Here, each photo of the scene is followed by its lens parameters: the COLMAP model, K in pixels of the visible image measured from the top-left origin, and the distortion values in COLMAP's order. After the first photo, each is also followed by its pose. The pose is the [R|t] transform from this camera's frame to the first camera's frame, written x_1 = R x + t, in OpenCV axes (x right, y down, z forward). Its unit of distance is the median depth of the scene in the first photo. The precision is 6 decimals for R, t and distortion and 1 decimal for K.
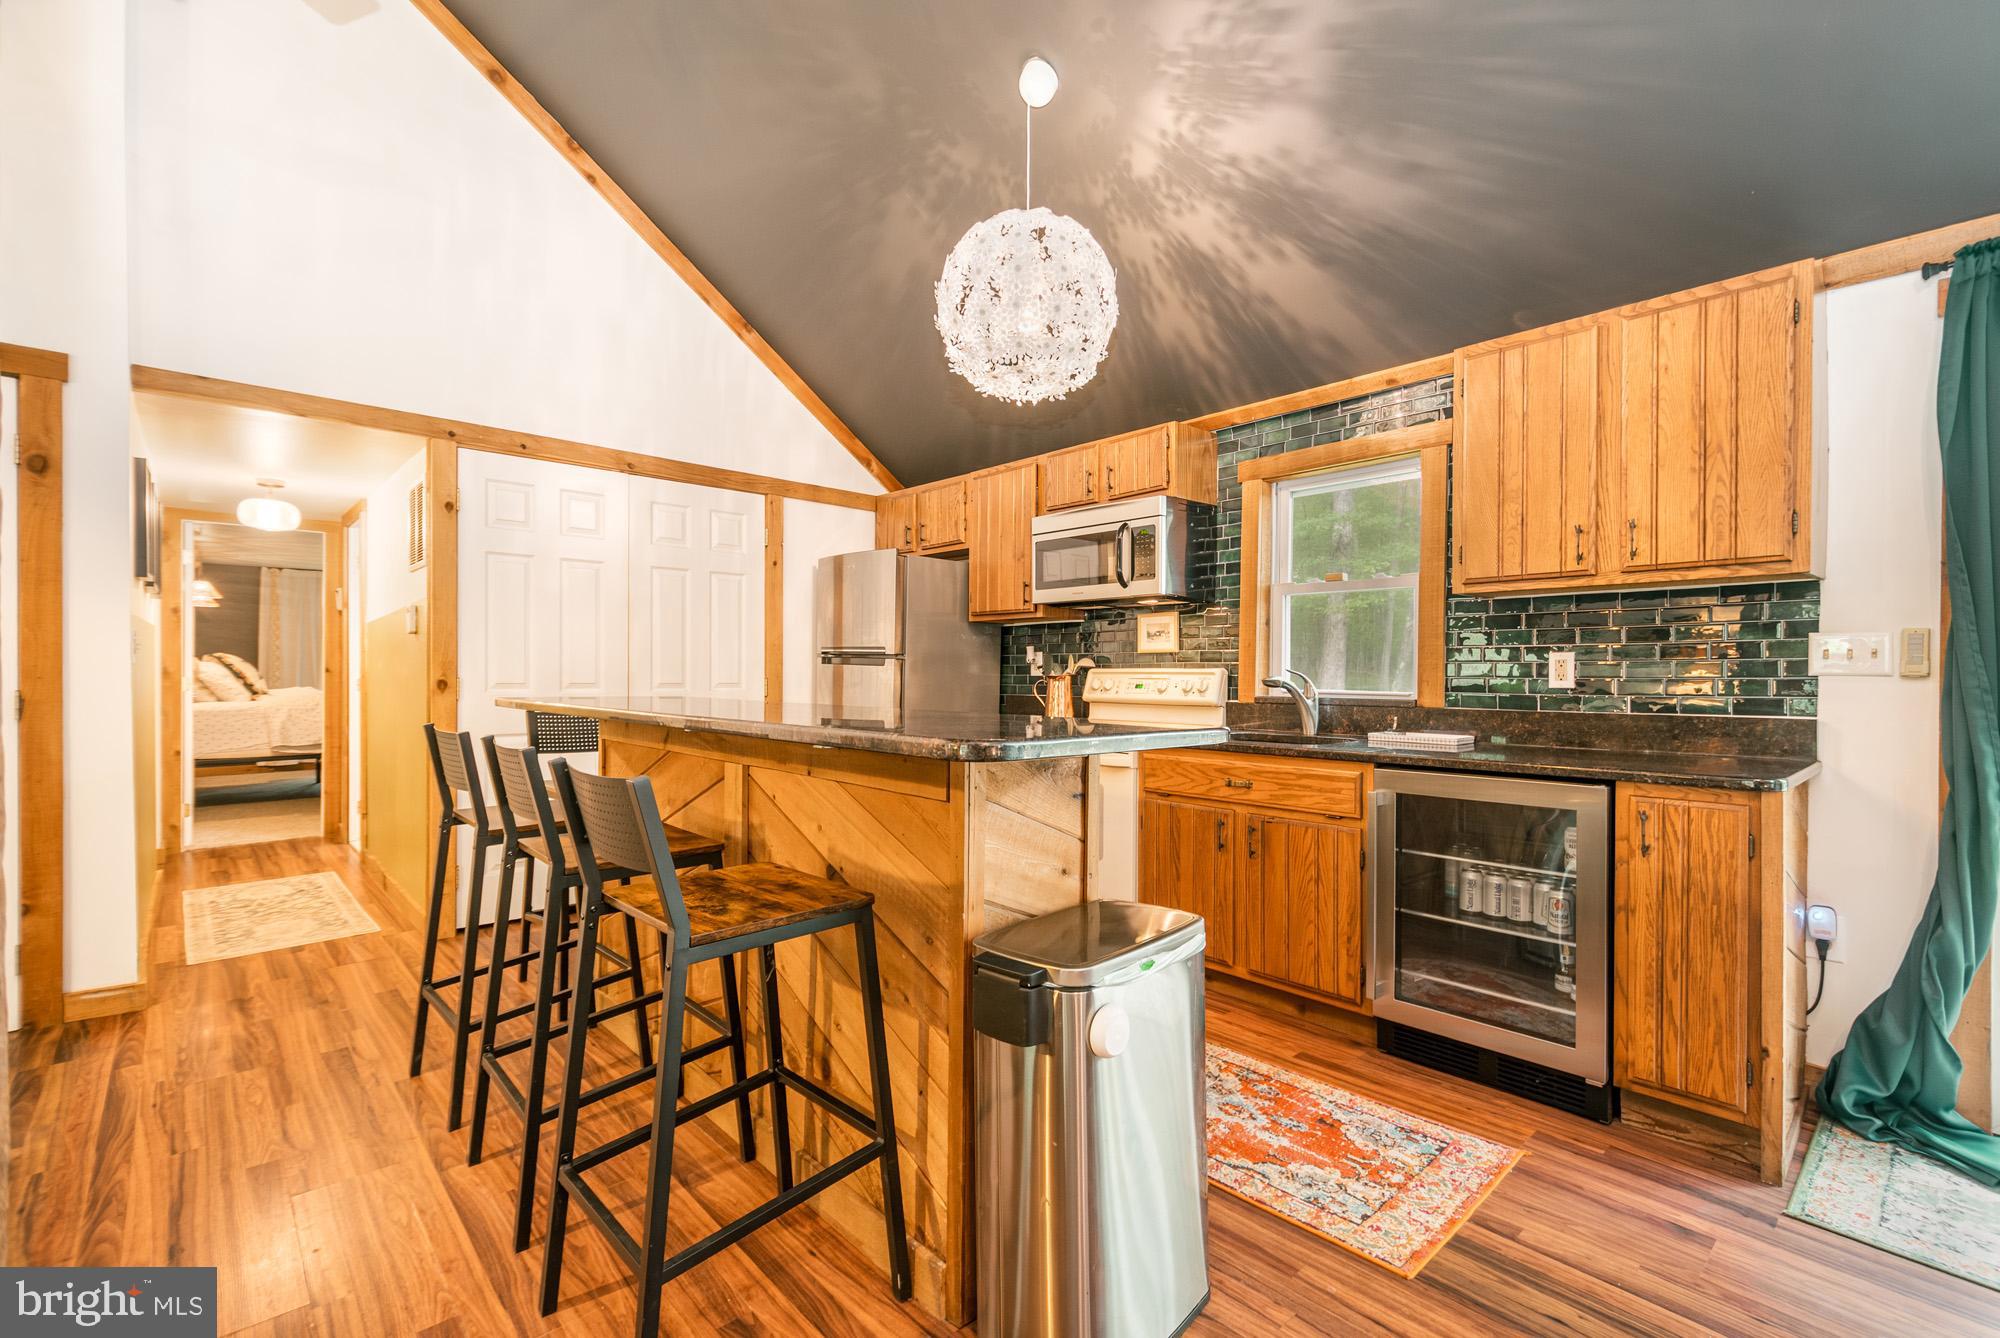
lens RADIAL K [[887.3, 0, 989.0], [0, 887.3, 685.1], [0, 0, 1]] dist [0.011060, -0.003176]
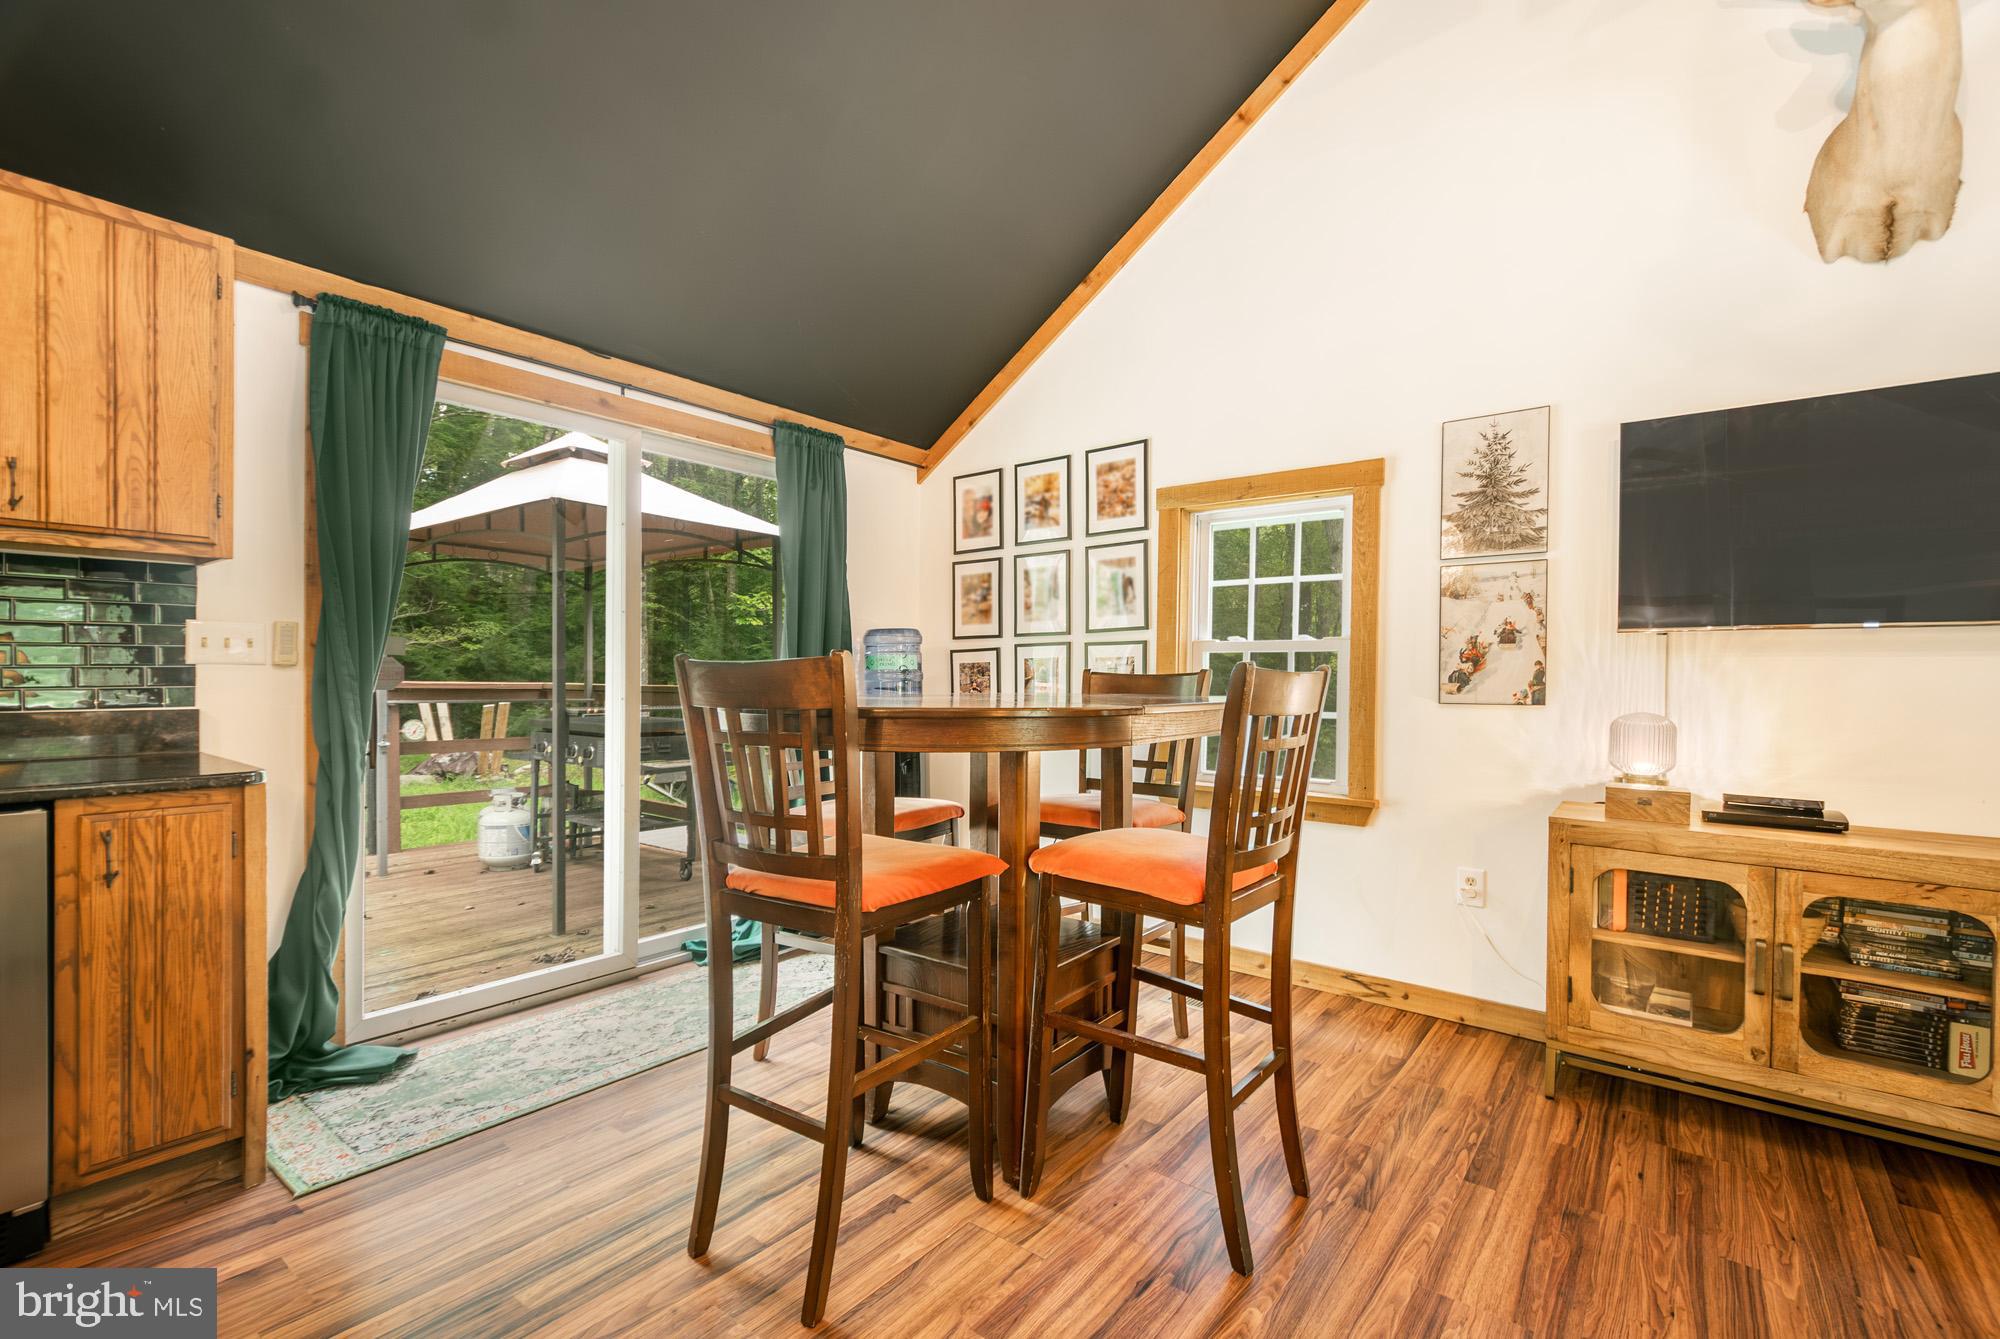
lens RADIAL K [[887.3, 0, 1013.3], [0, 887.3, 682.5], [0, 0, 1]] dist [0.011060, -0.003176]
pose [[-0.186894, -0.016973, 0.982234, -0.202559], [-0.001984, 0.999855, 0.016900, -0.008500], [-0.982378, 0.001209, -0.186900, 0.321126]]
